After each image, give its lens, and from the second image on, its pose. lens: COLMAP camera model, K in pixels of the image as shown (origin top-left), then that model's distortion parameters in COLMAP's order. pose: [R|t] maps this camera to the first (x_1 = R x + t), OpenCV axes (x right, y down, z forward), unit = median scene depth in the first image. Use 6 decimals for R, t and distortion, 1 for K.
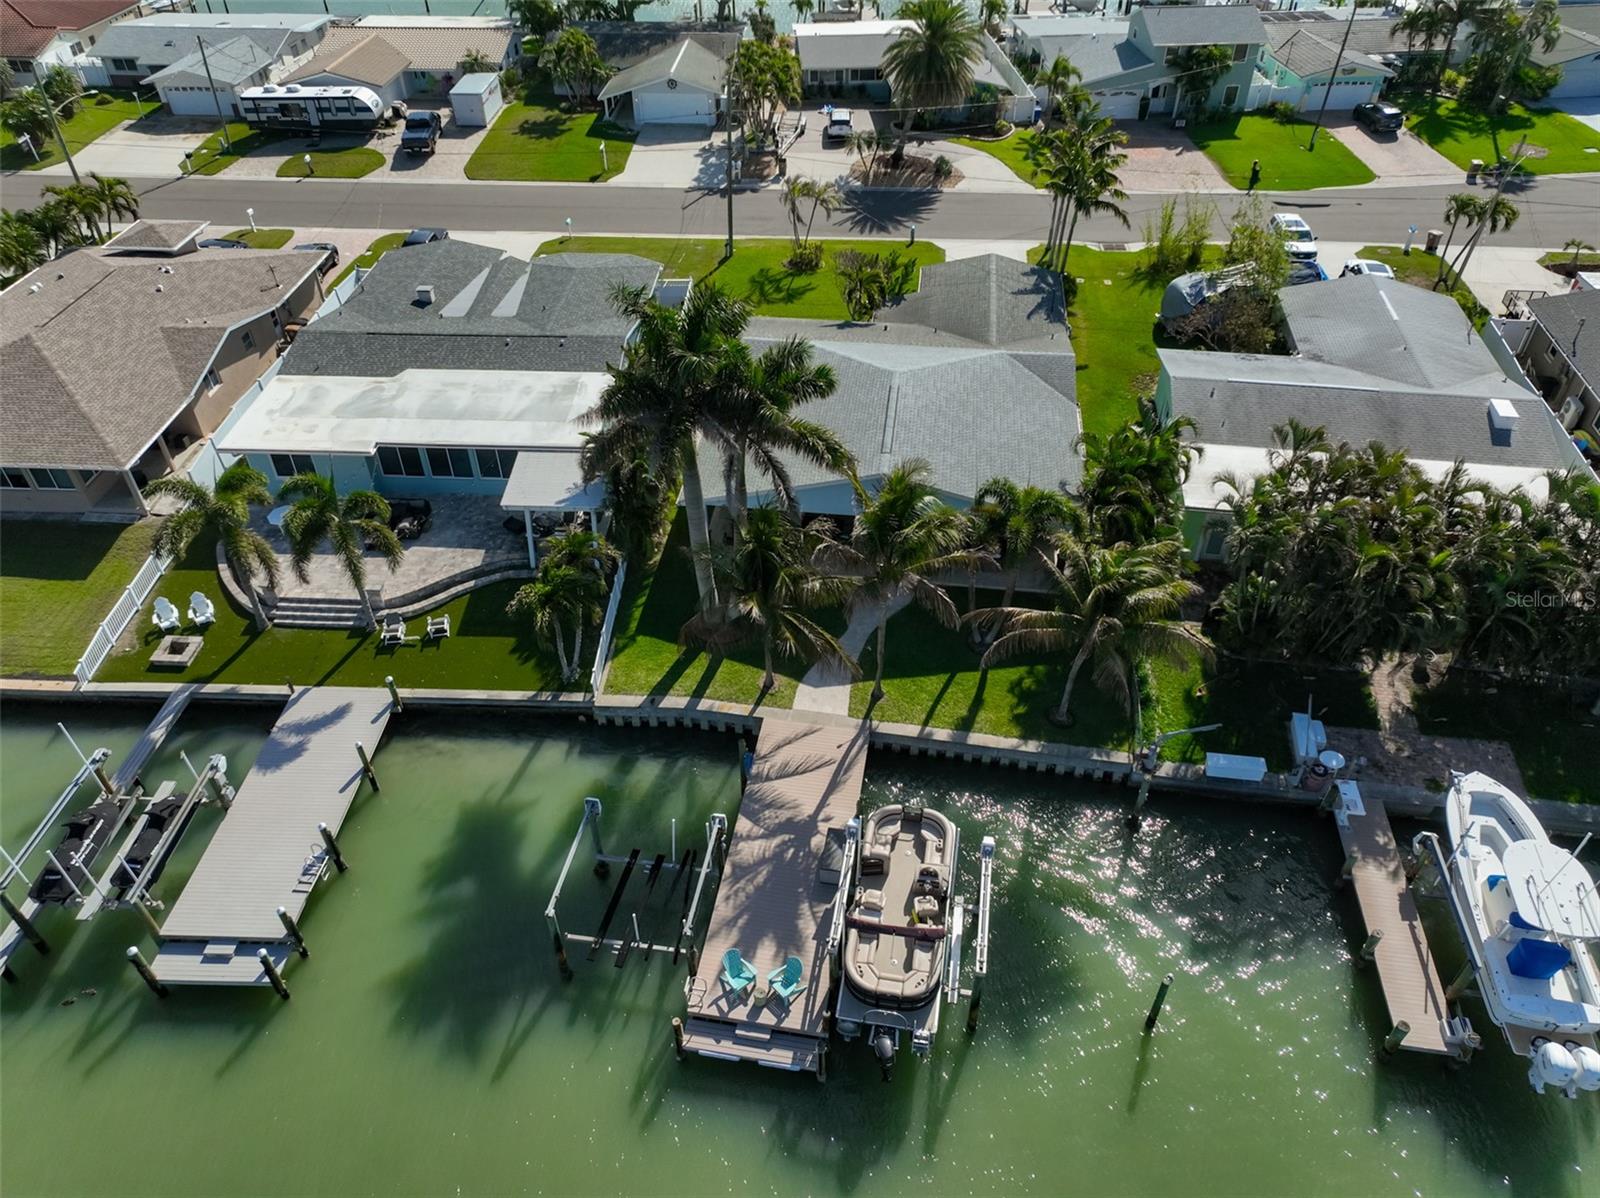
lens RADIAL K [[1112.3, 0, 800.1], [0, 1112.3, 592.8], [0, 0, 1]] dist [0.003952, 0.000255]
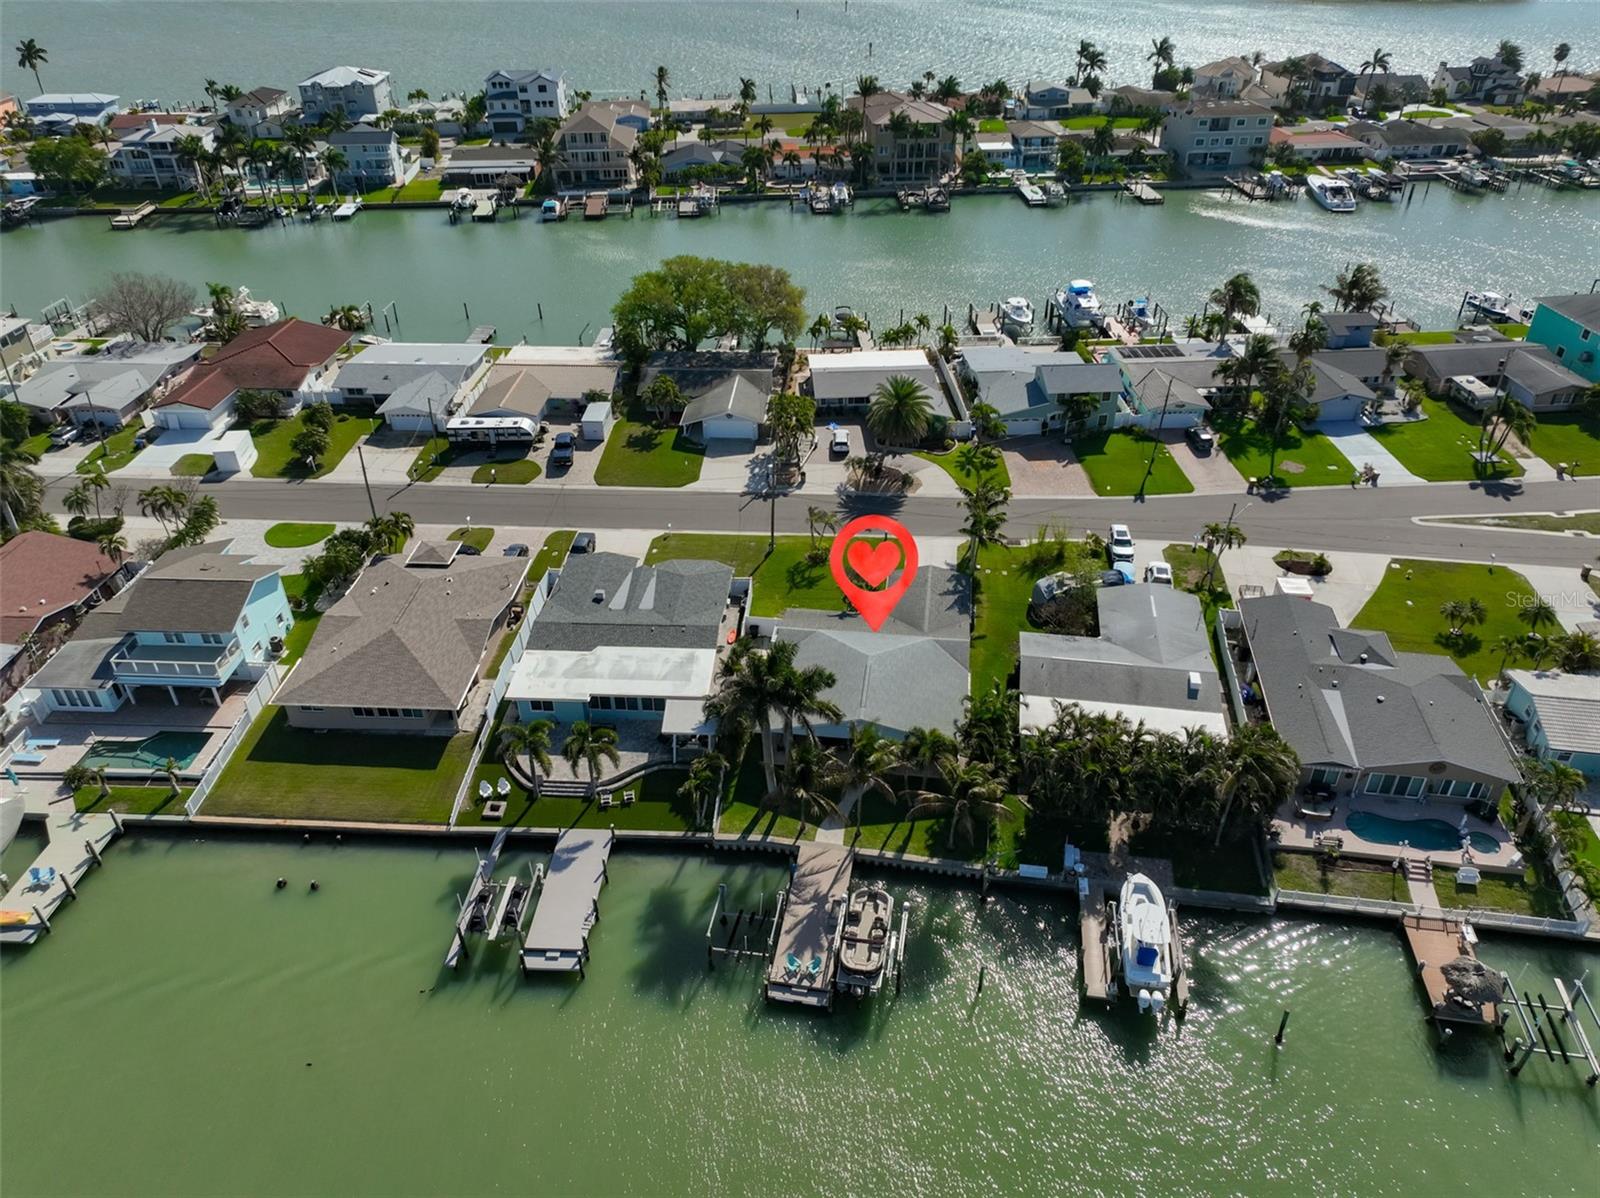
lens RADIAL K [[1112.3, 0, 800.1], [0, 1112.3, 592.8], [0, 0, 1]] dist [0.003952, 0.000255]
pose [[0.999986, 0.001617, -0.004997, -0.023748], [-0.002147, 0.994149, -0.107992, -0.118829], [0.004793, 0.108001, 0.994139, -0.993402]]
